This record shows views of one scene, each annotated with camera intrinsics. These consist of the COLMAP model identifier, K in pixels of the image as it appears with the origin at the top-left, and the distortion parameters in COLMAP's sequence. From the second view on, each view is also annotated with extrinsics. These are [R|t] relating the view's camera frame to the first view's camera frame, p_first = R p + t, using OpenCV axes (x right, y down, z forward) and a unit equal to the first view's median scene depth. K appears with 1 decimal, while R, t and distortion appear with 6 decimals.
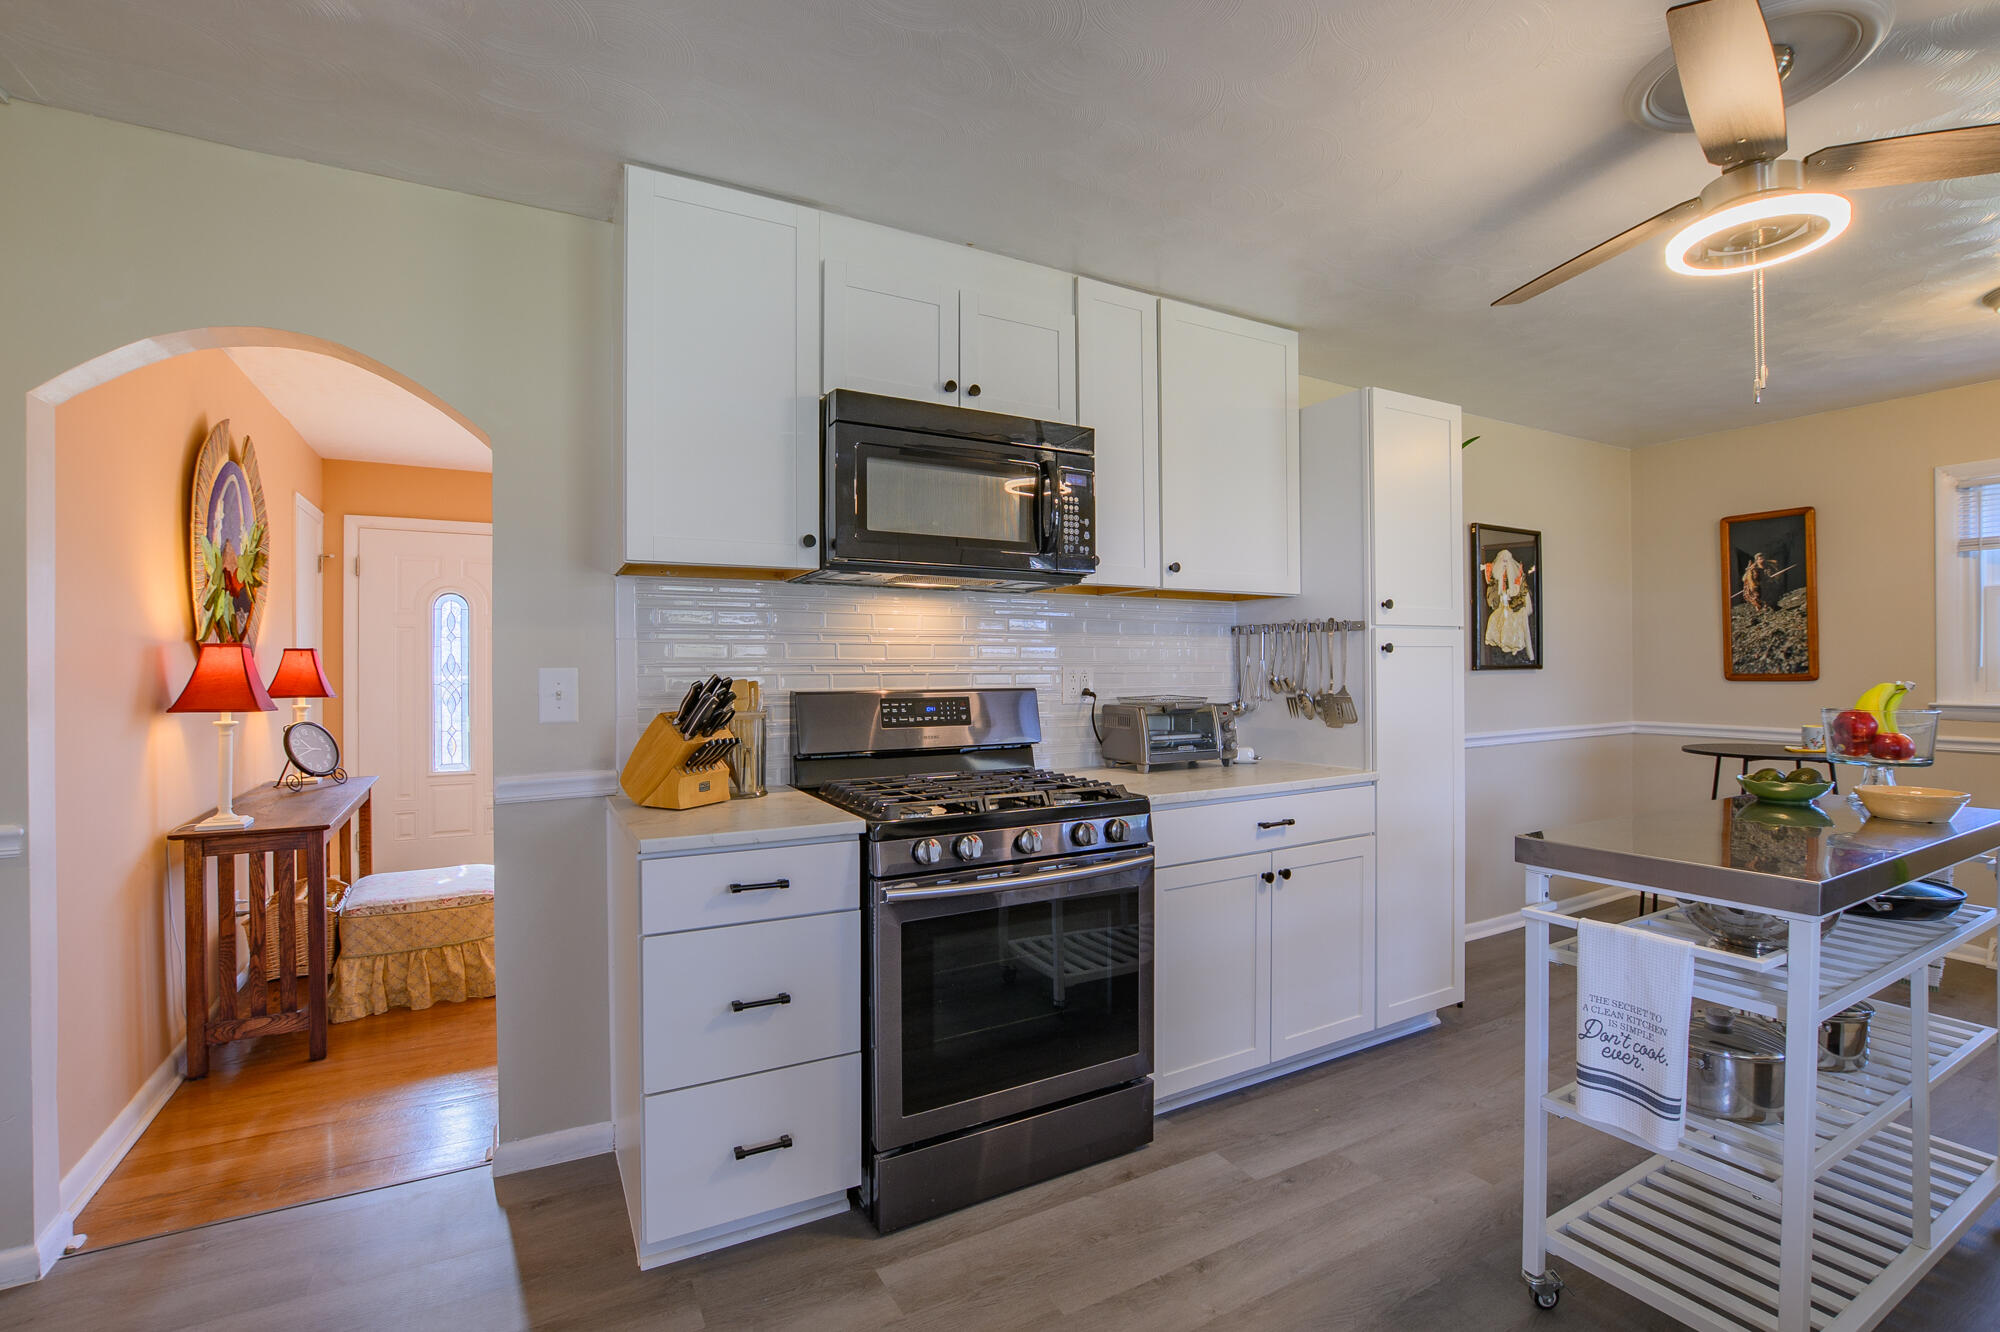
lens RADIAL K [[893.1, 0, 997.5], [0, 893.1, 668.1], [0, 0, 1]] dist [-0.034374, 0.006306]
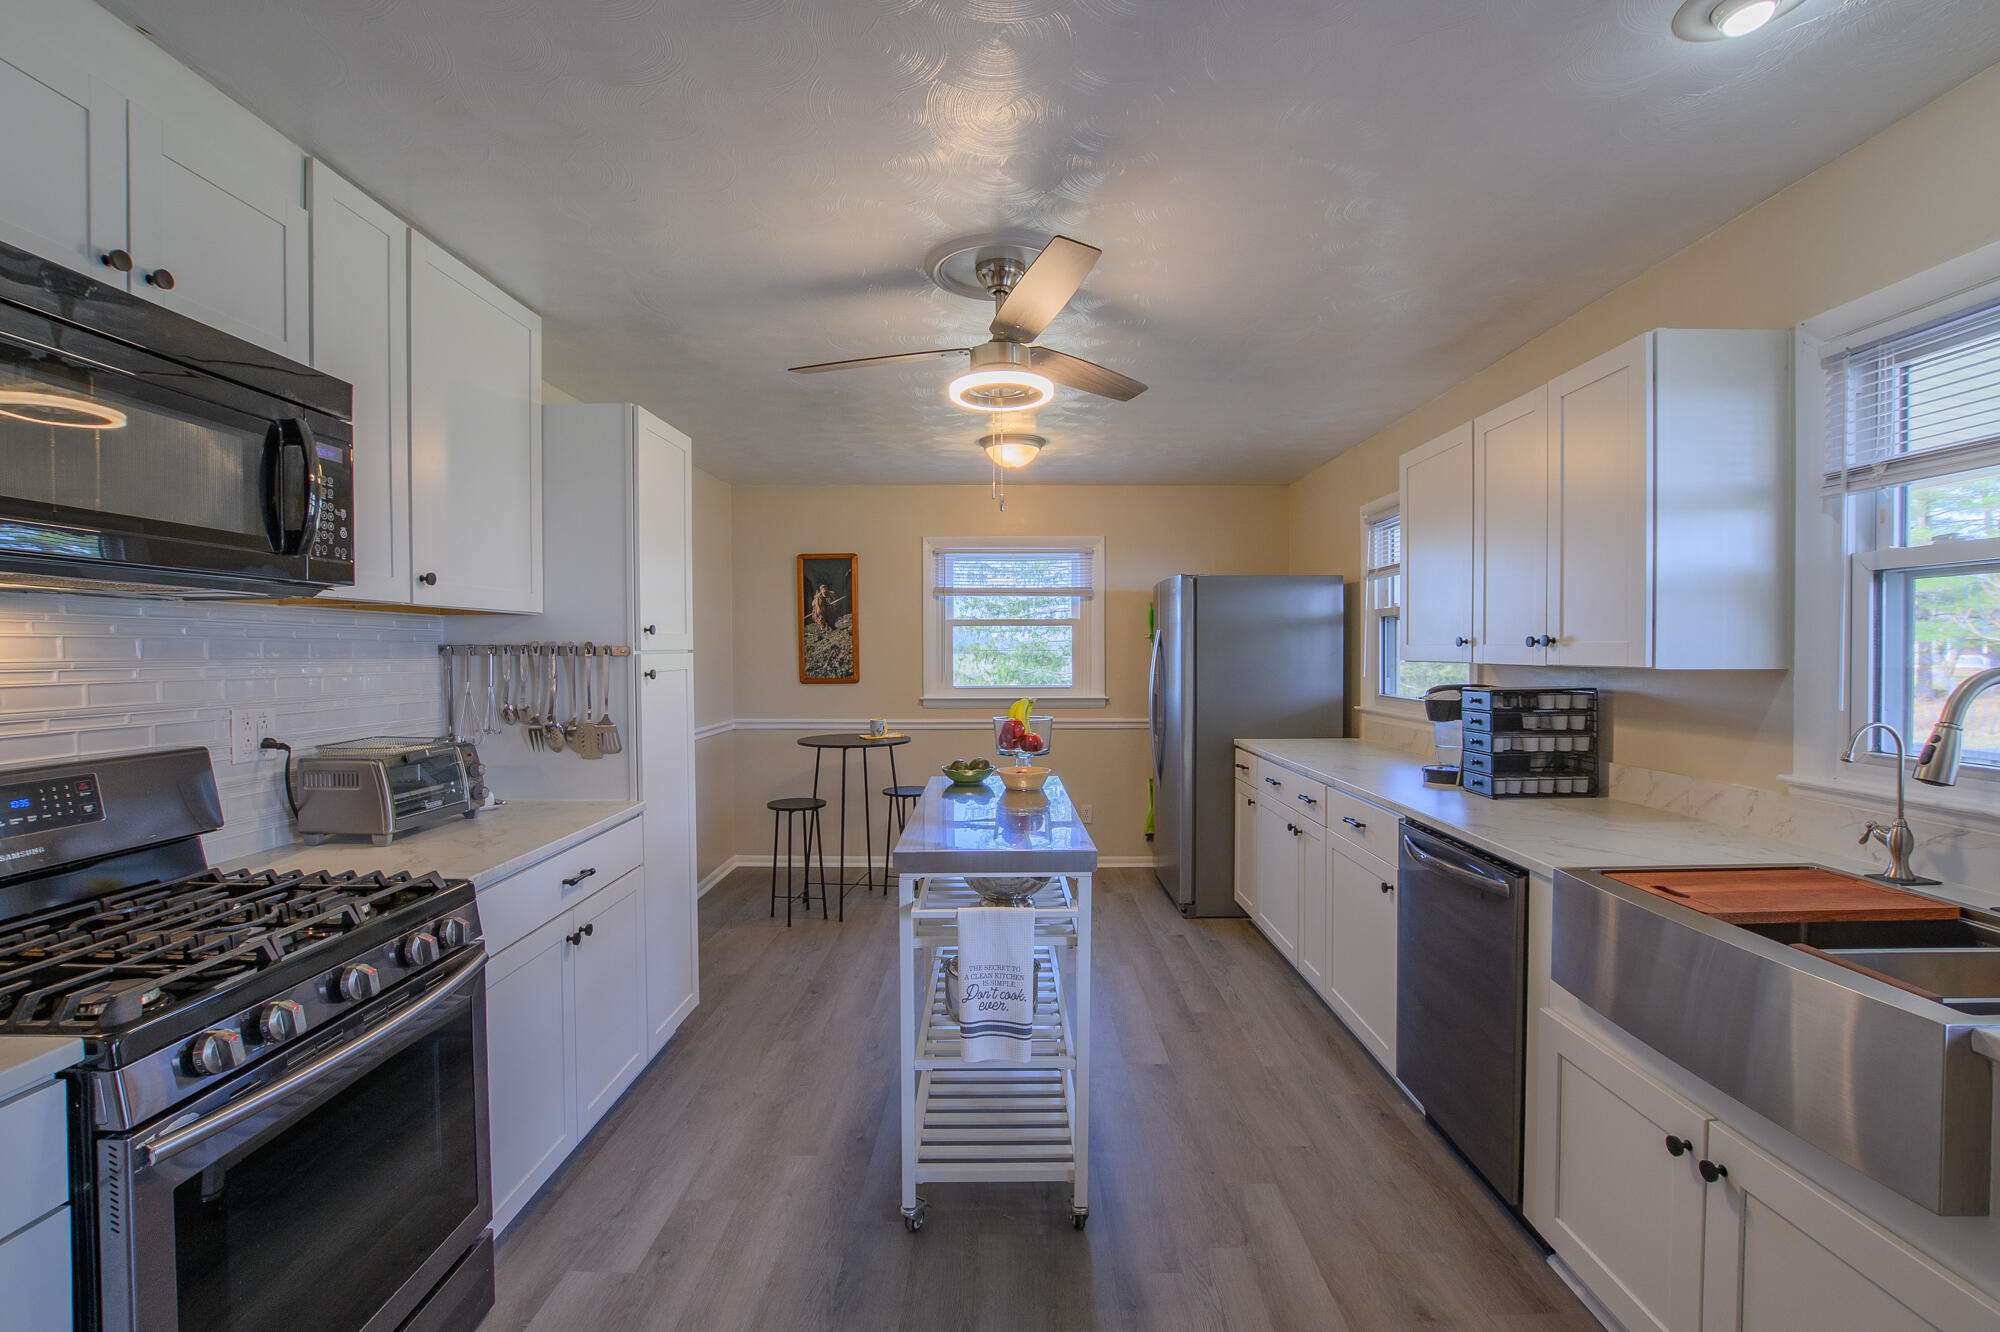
lens RADIAL K [[893.1, 0, 1005.3], [0, 893.1, 667.2], [0, 0, 1]] dist [-0.034374, 0.006306]
pose [[0.491854, -0.014508, 0.870557, -0.209225], [0.002706, 0.999882, 0.015134, -0.041171], [-0.870674, -0.005088, 0.491835, 0.157969]]
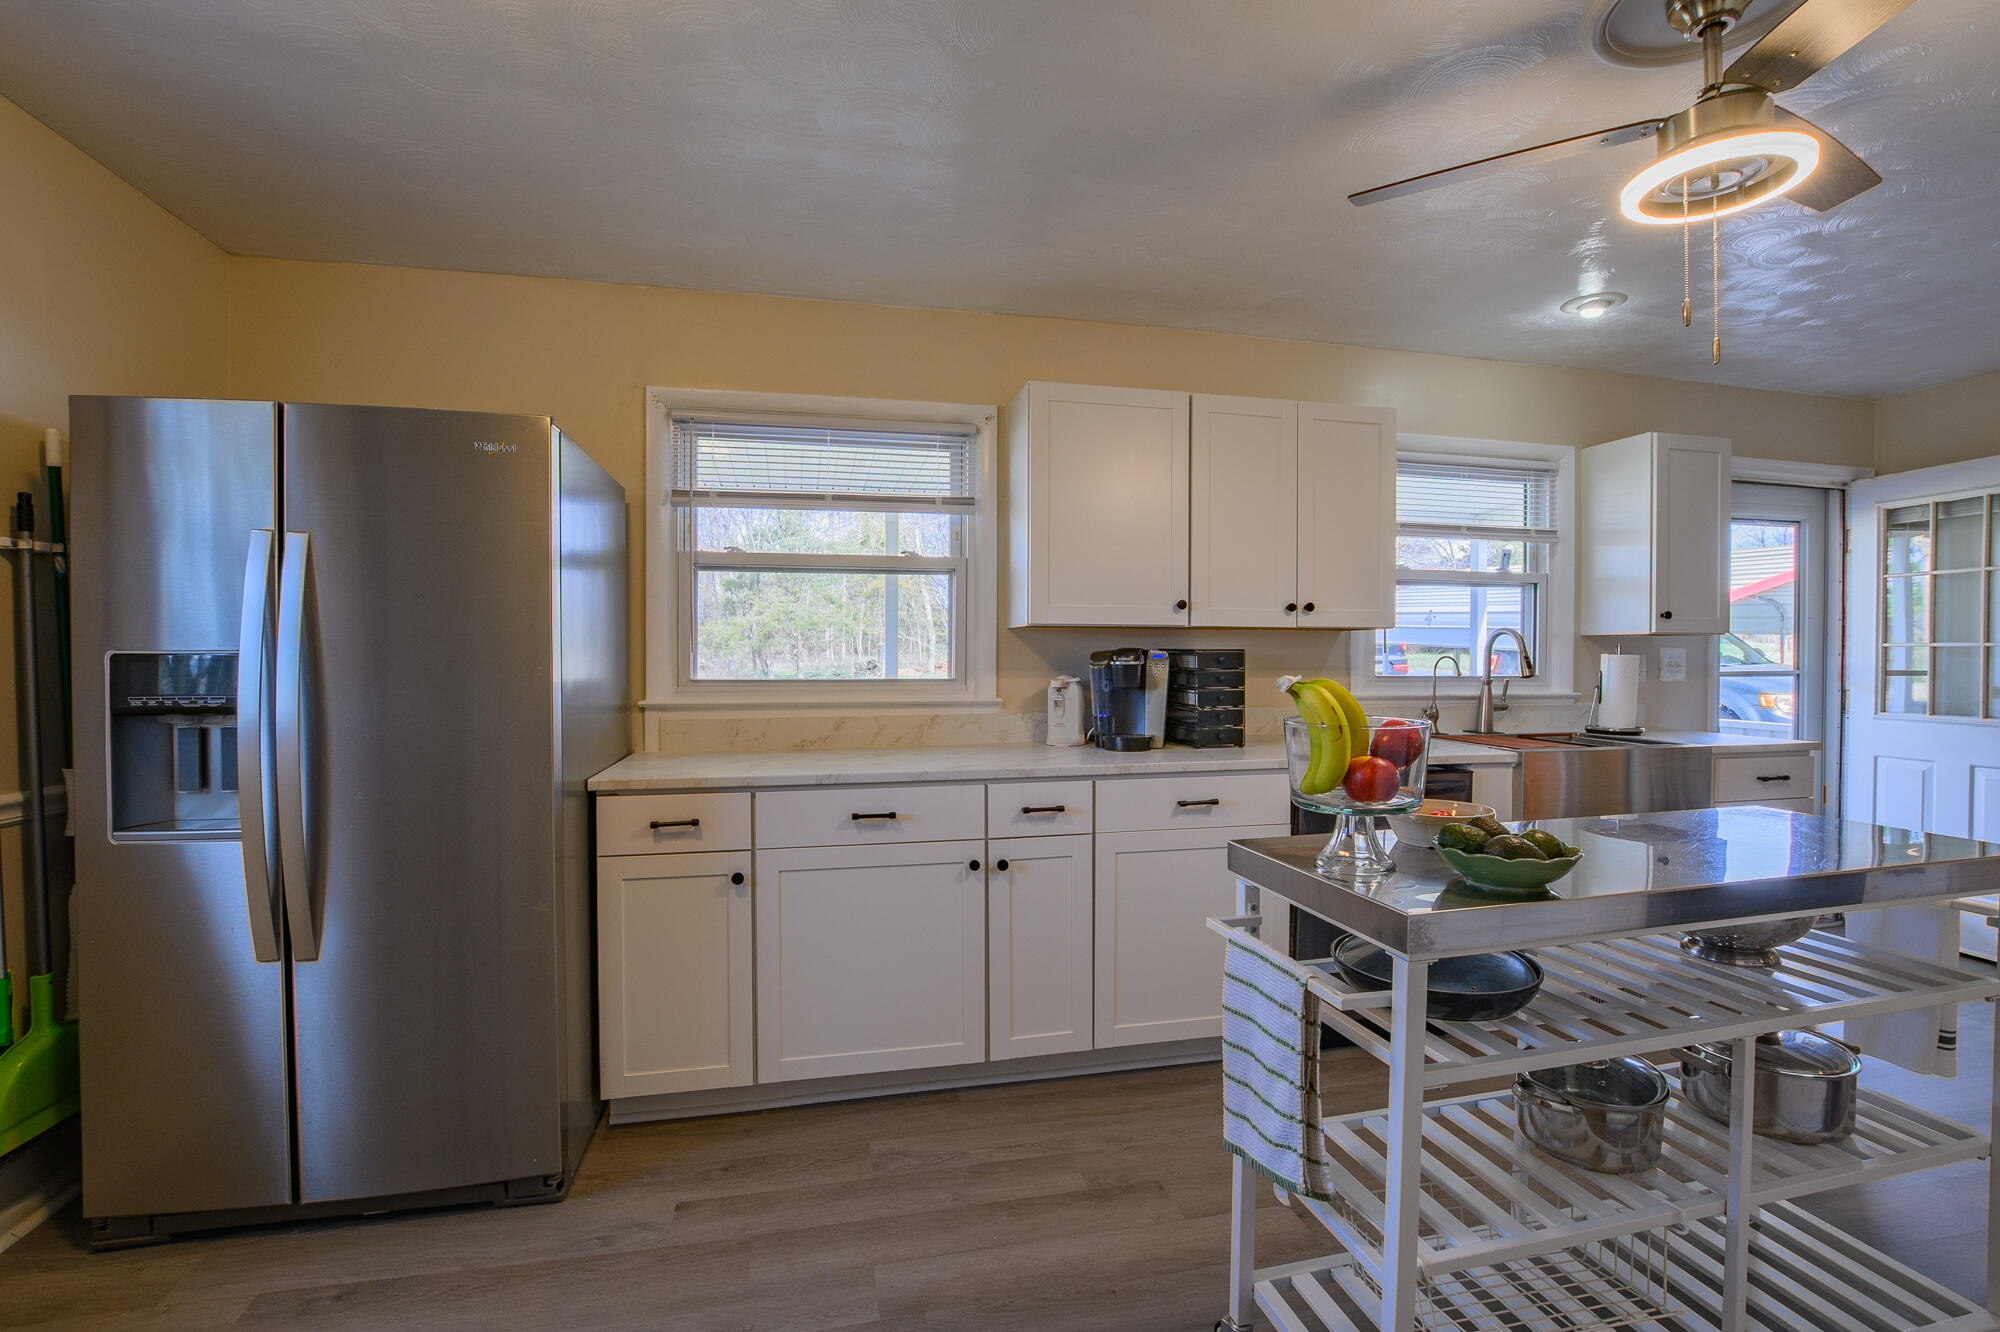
lens RADIAL K [[893.1, 0, 1004.6], [0, 893.1, 668.2], [0, 0, 1]] dist [-0.034374, 0.006306]
pose [[-0.960469, -0.002271, 0.278377, 0.738748], [0.002033, 0.999883, 0.015170, -0.000246], [-0.278379, 0.015136, -0.960352, 1.155001]]
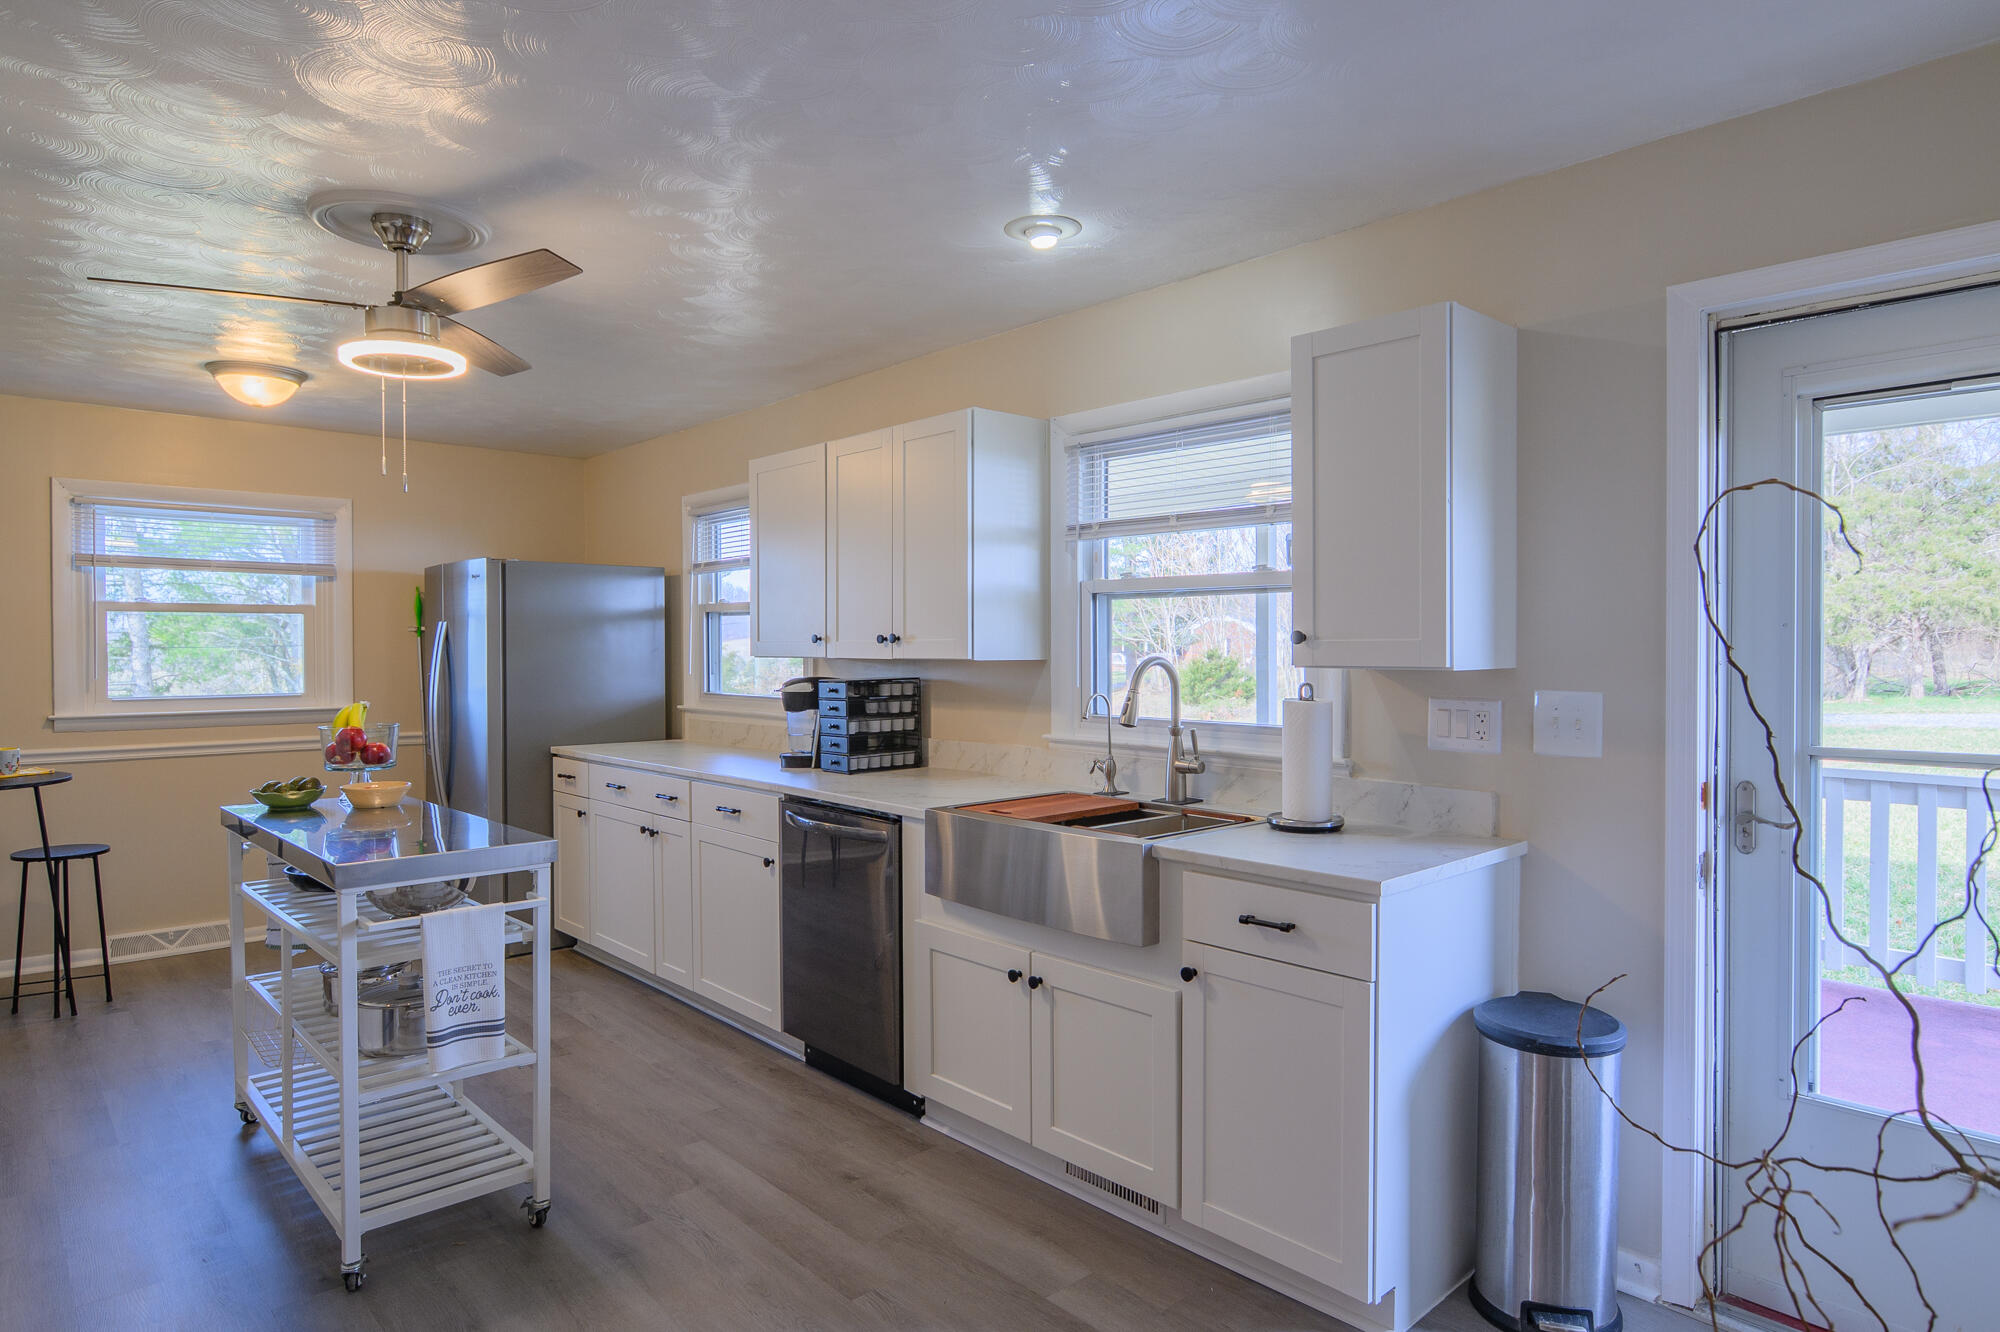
lens RADIAL K [[1156.0, 0, 1001.0], [0, 1156.0, 664.6], [0, 0, 1]] dist [-0.016985, 0.002216]
pose [[-0.227873, -0.011676, 0.973621, -0.534087], [0.003177, 0.999914, 0.012735, -0.038887], [-0.973686, 0.005995, -0.227816, 0.294981]]
